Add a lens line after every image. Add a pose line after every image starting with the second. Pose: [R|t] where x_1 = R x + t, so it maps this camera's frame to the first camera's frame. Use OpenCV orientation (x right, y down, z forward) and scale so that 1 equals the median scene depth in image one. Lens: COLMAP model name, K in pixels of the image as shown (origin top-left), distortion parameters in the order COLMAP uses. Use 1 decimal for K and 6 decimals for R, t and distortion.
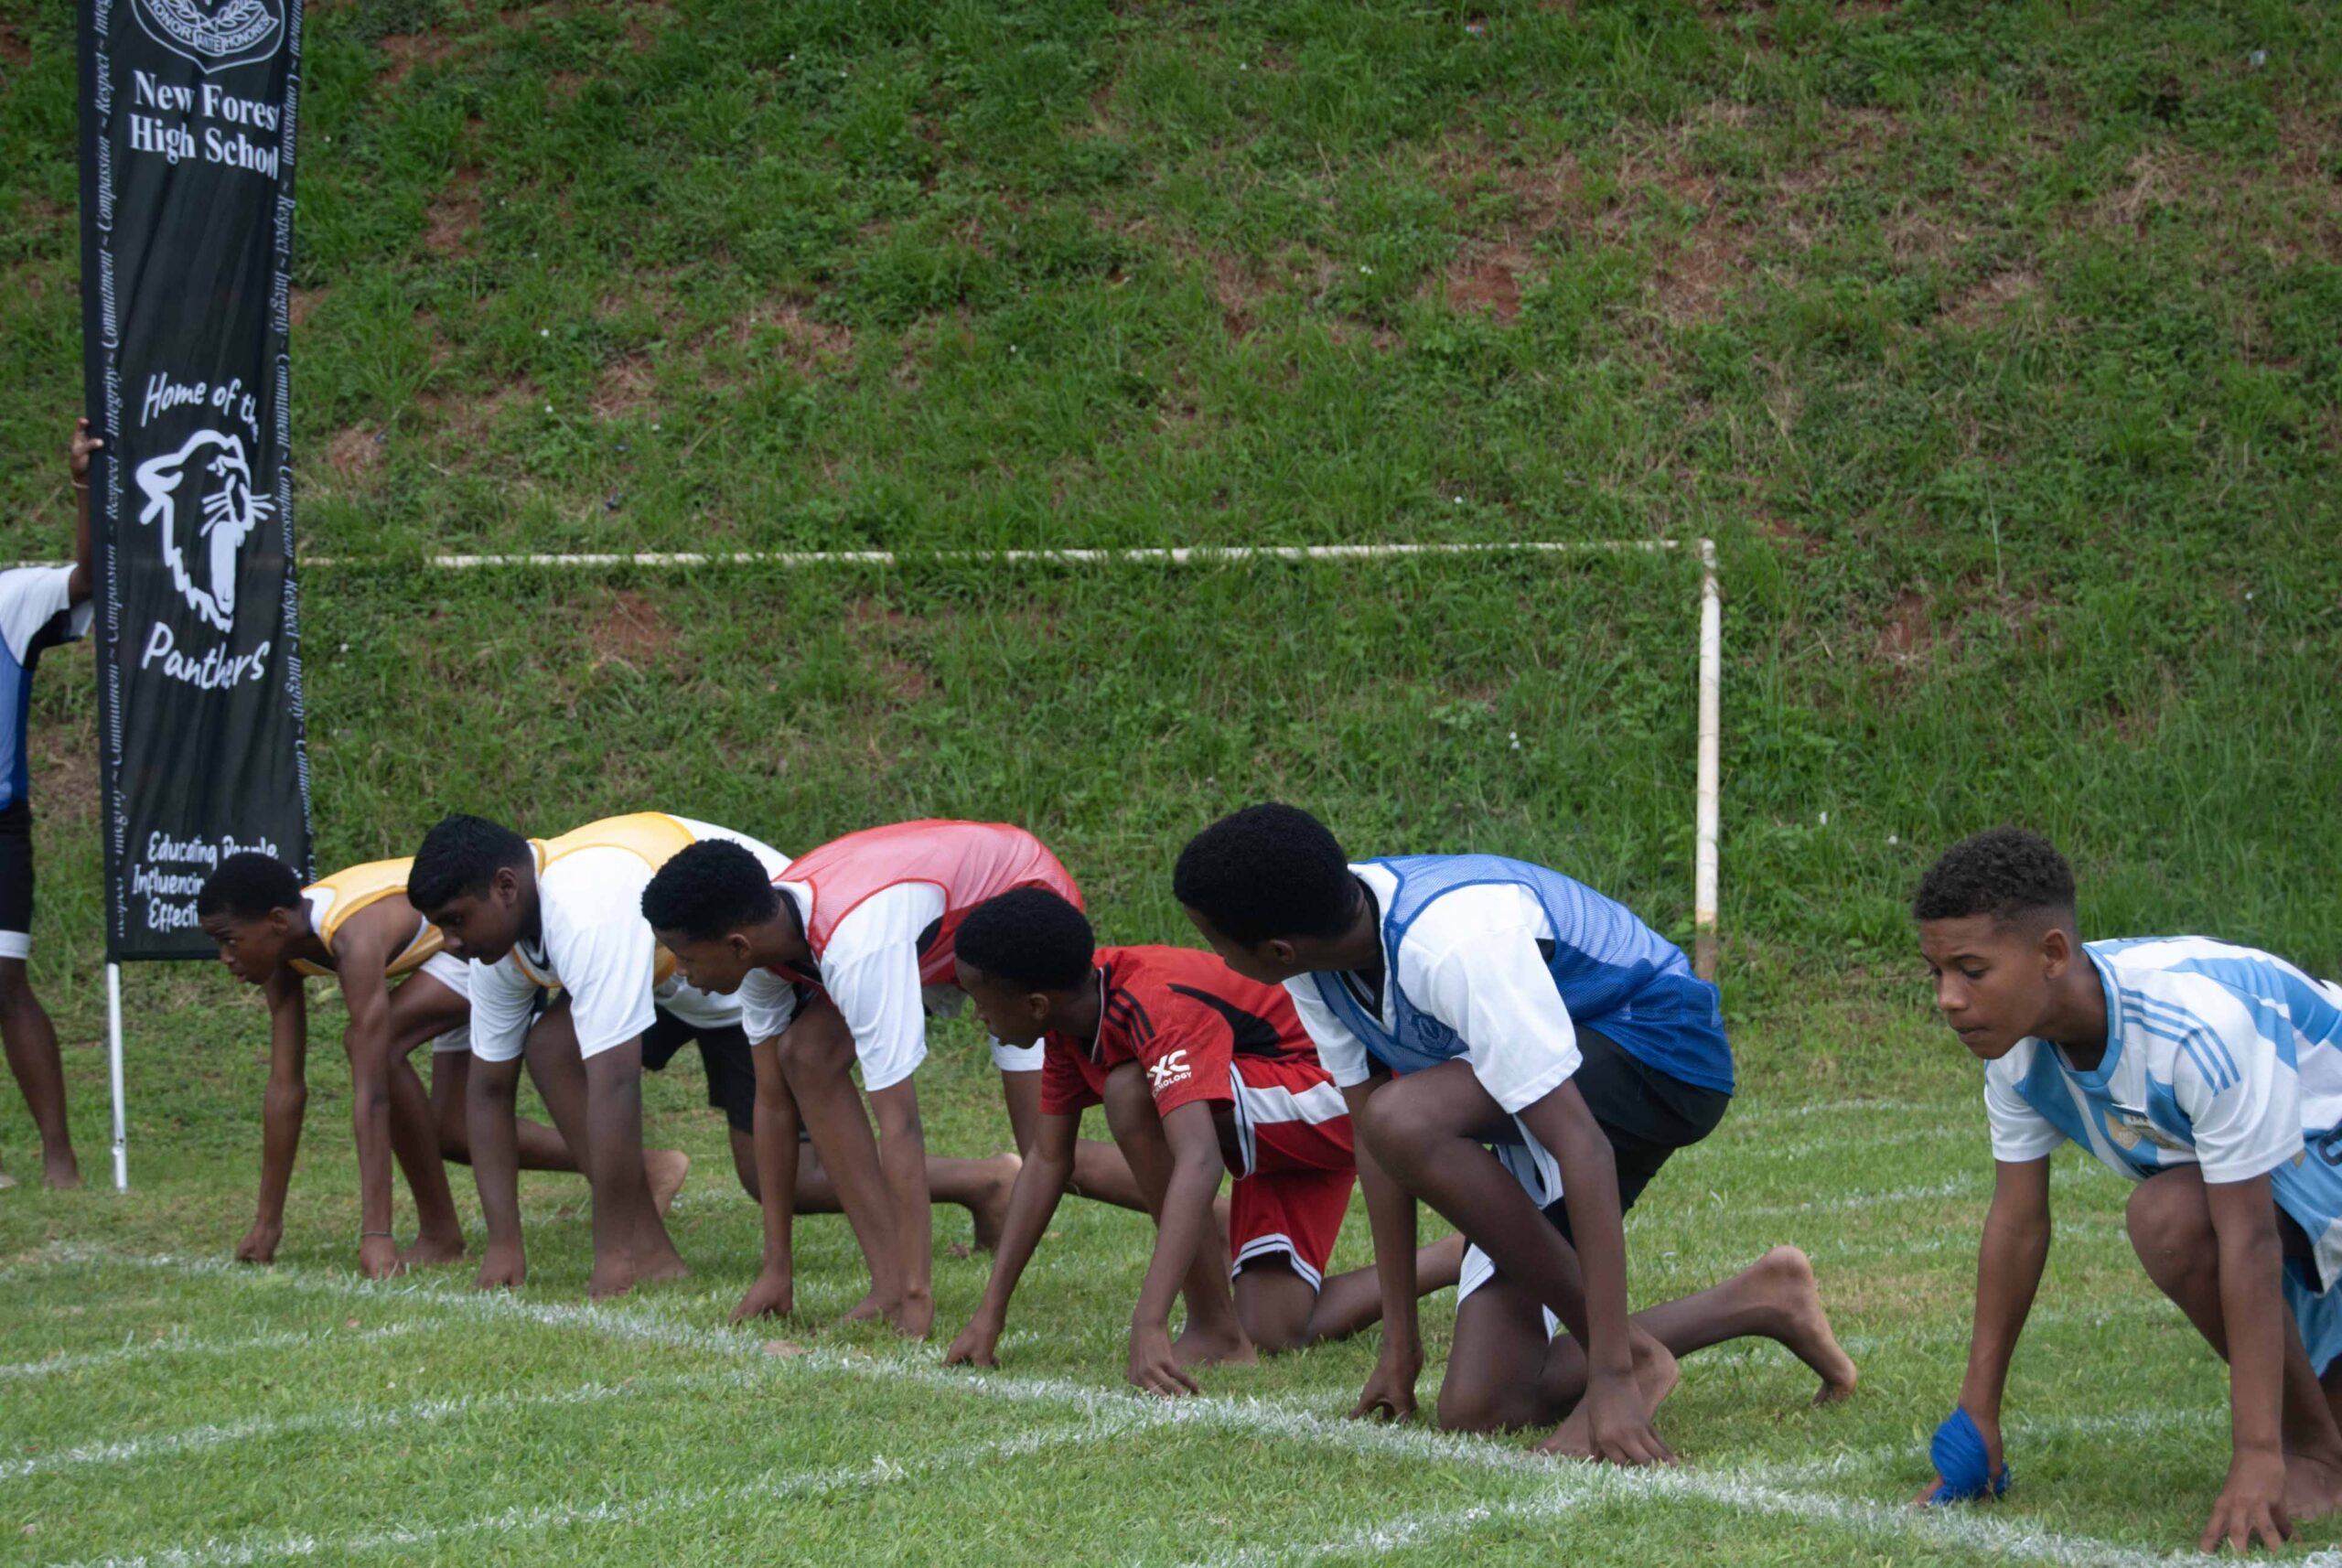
lens RADIAL K [[4874.9, 0, 1165.9], [0, 4874.9, 790.4], [0, 0, 1]] dist [-0.005986, -0.226847]
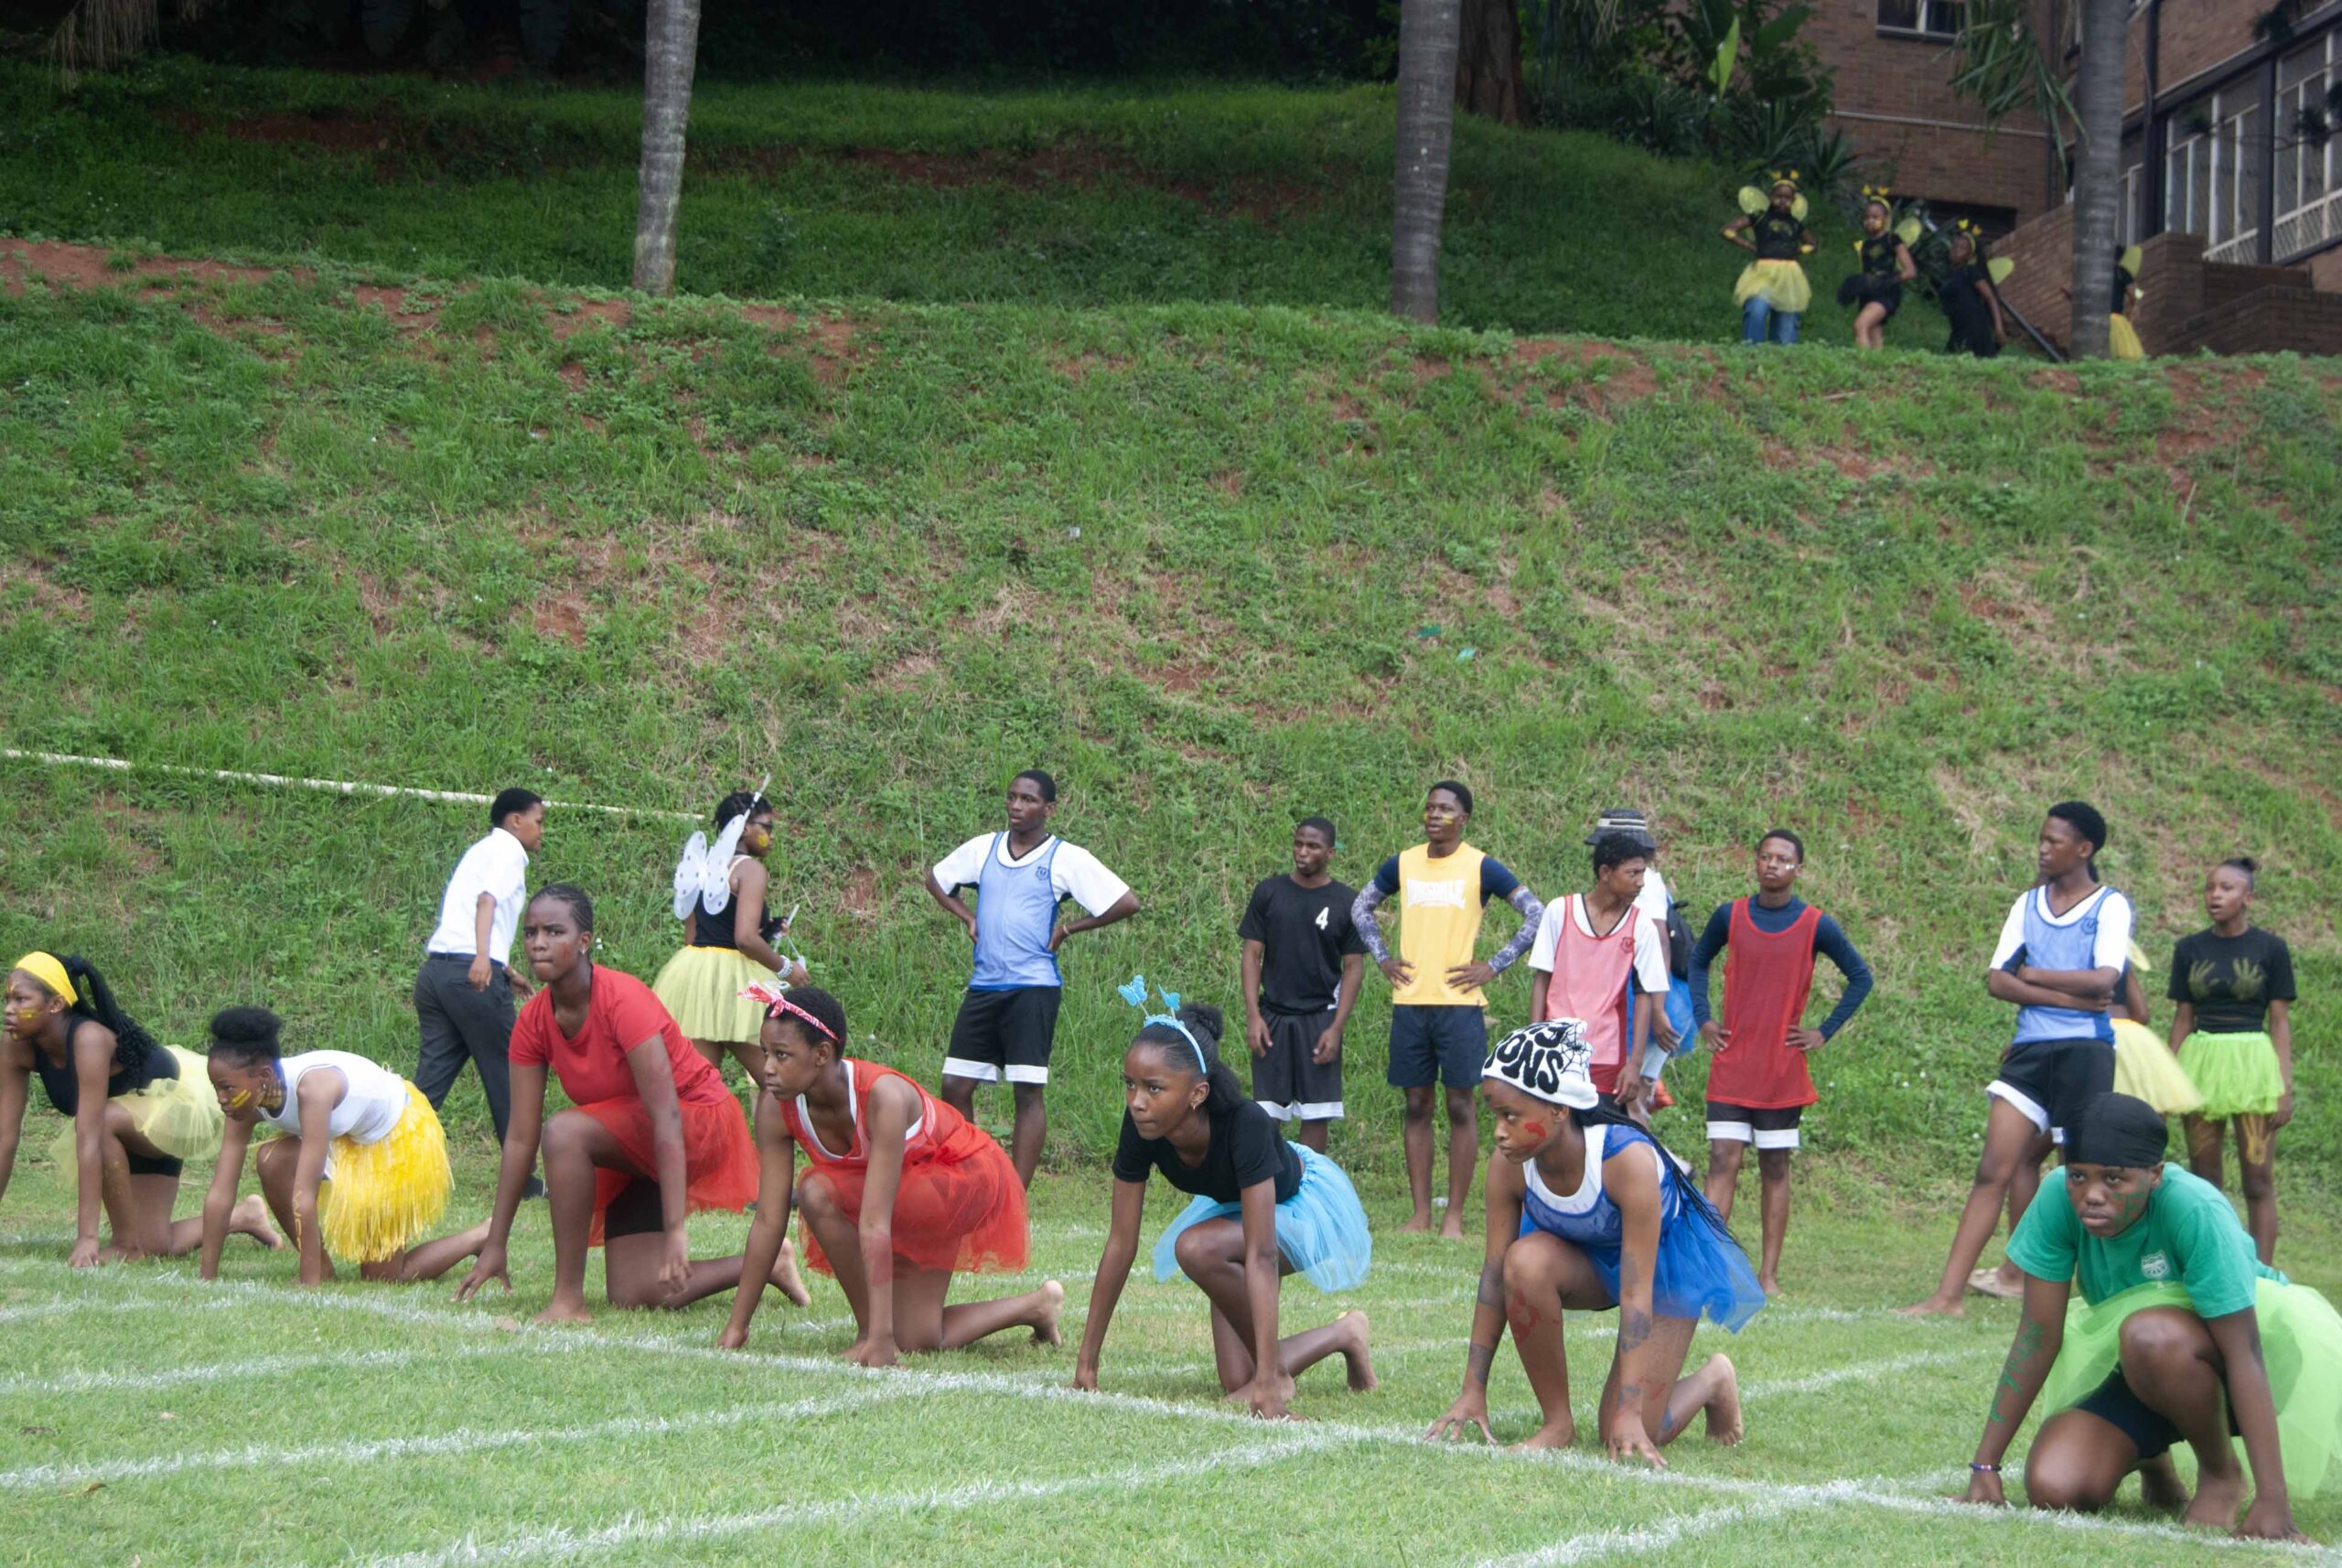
lens RADIAL K [[3611.9, 0, 1178.9], [0, 3611.9, 778.1], [0, 0, 1]] dist [-0.033519, -0.054610]
pose [[0.924689, 0.109461, 0.364648, -0.149023], [-0.086910, 0.993178, -0.077746, 0.008217], [-0.370670, 0.040199, 0.927894, -0.039098]]
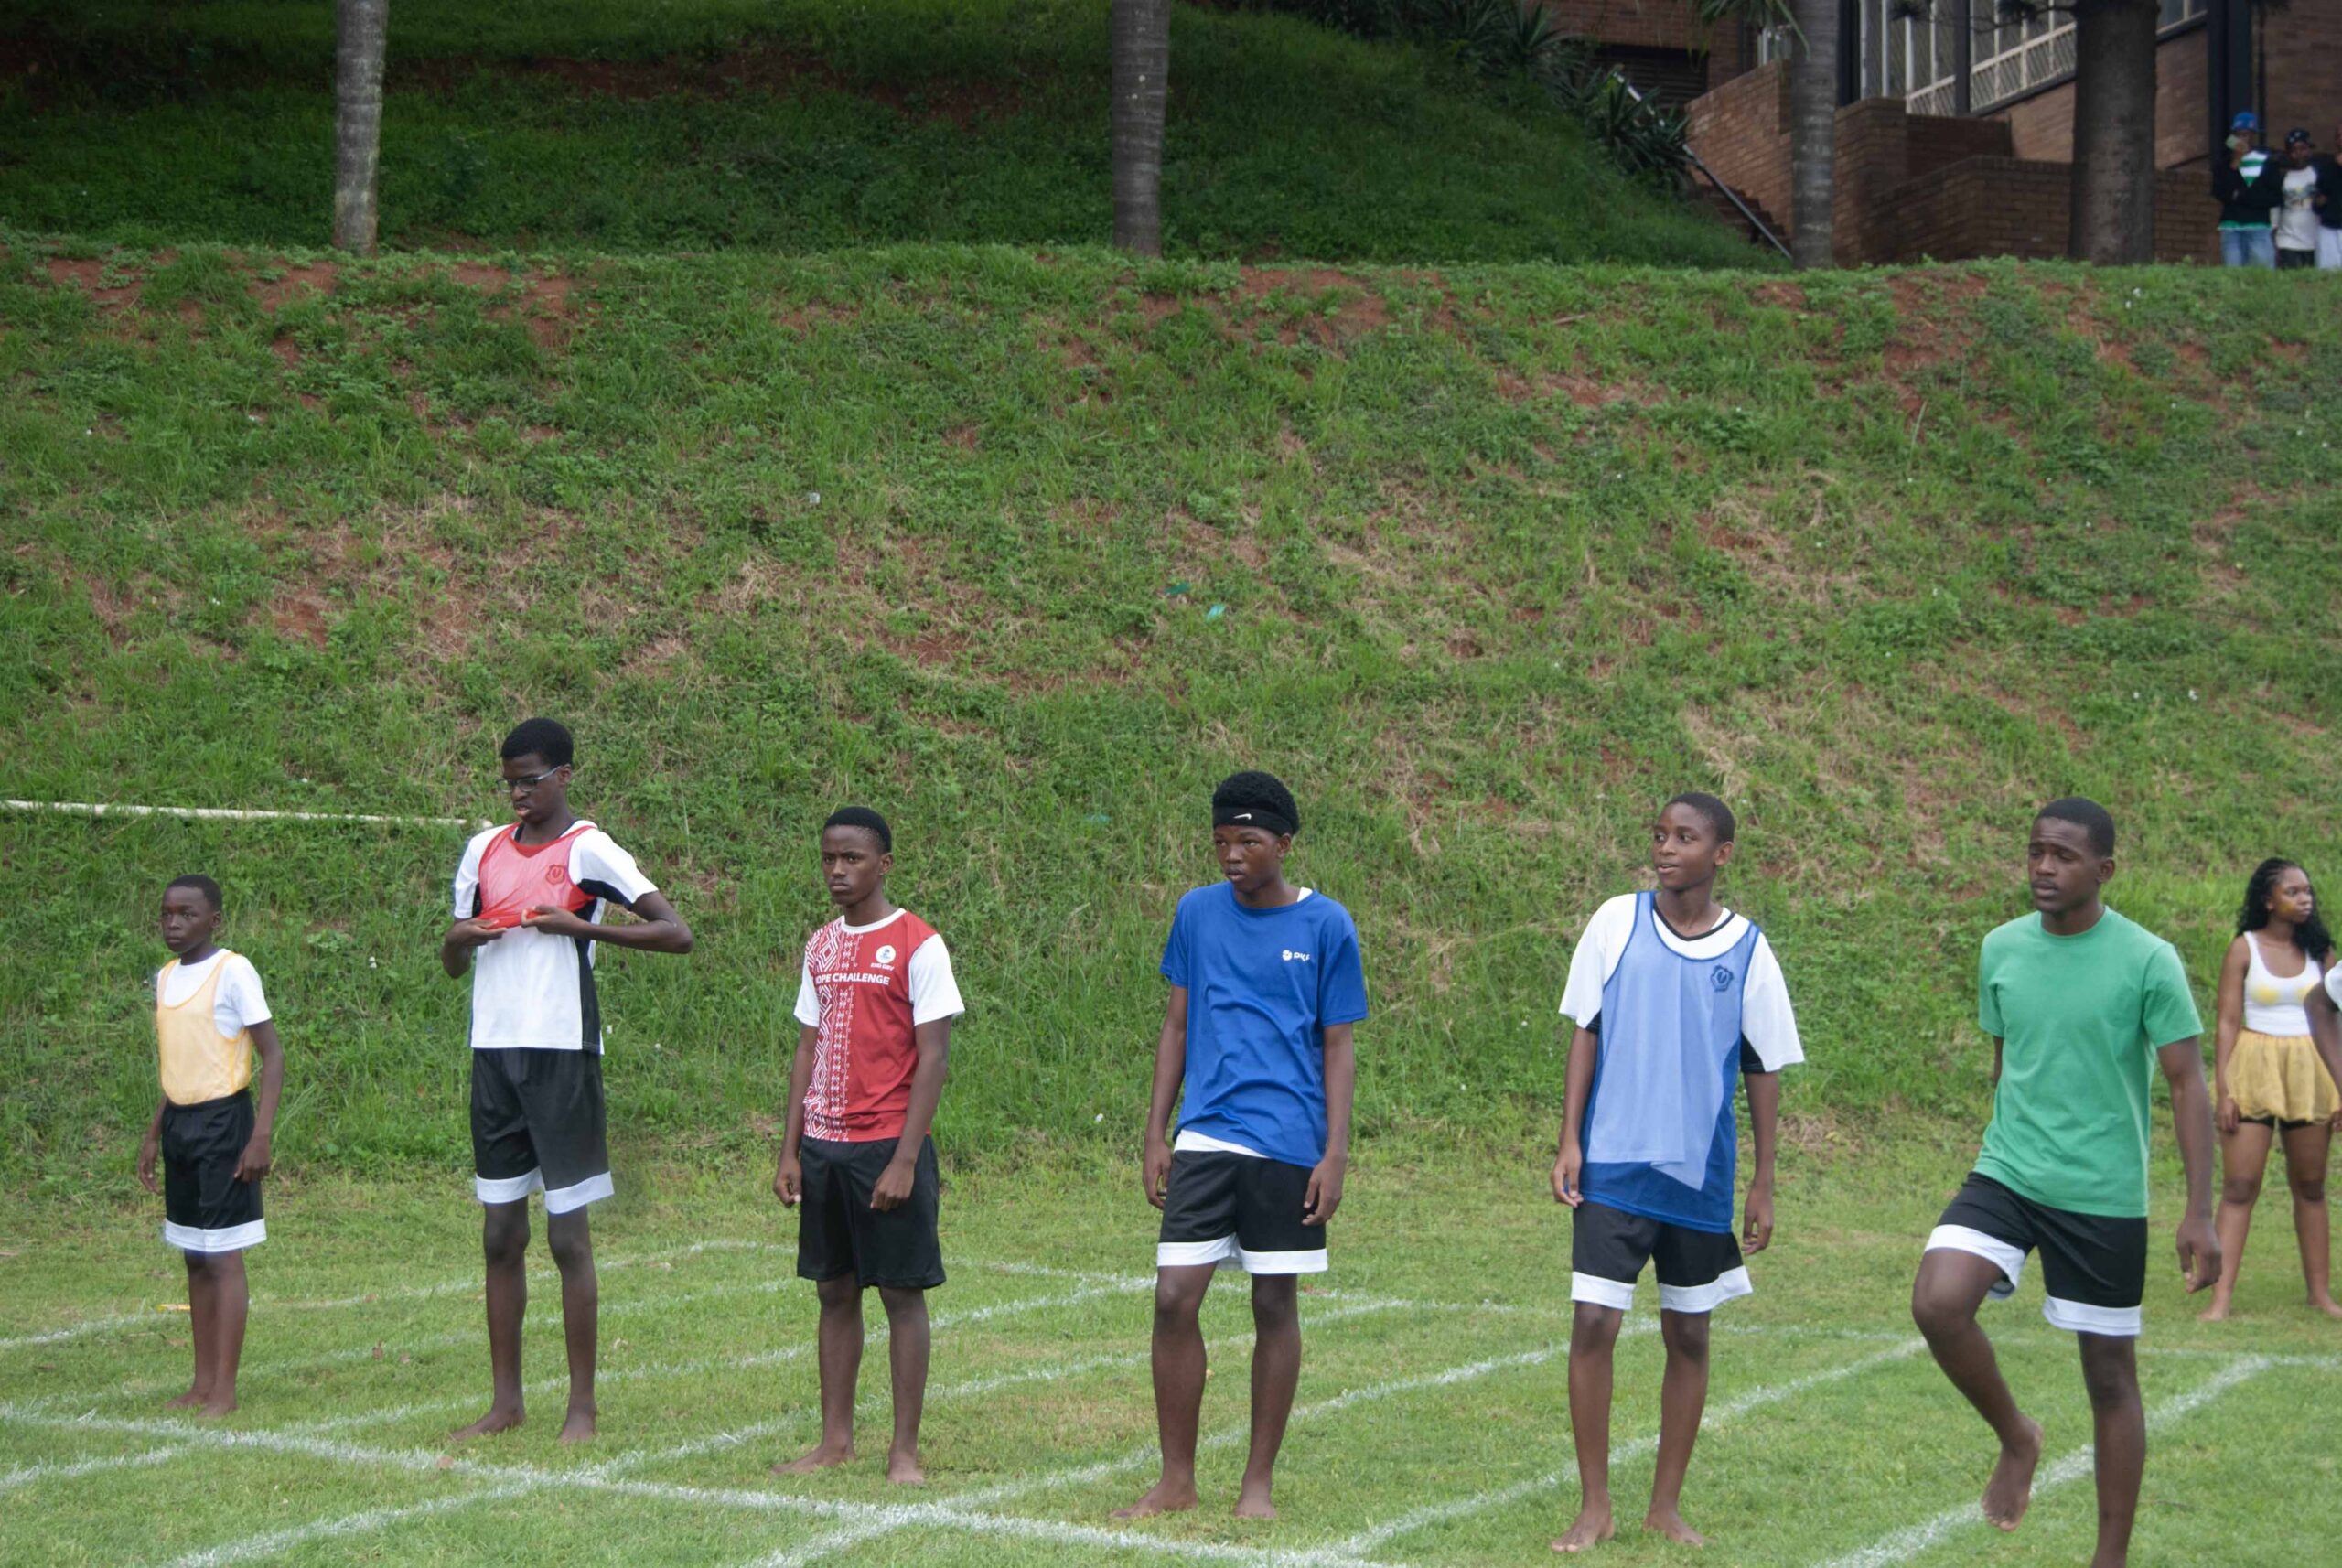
lens RADIAL K [[3832.1, 0, 1172.8], [0, 3832.1, 787.1], [0, 0, 1]] dist [-0.028364, -0.089822]
pose [[0.889227, 0.053598, 0.454316, -0.210057], [-0.044140, 0.998532, -0.031408, -0.033428], [-0.455332, 0.007875, 0.890287, -0.082055]]
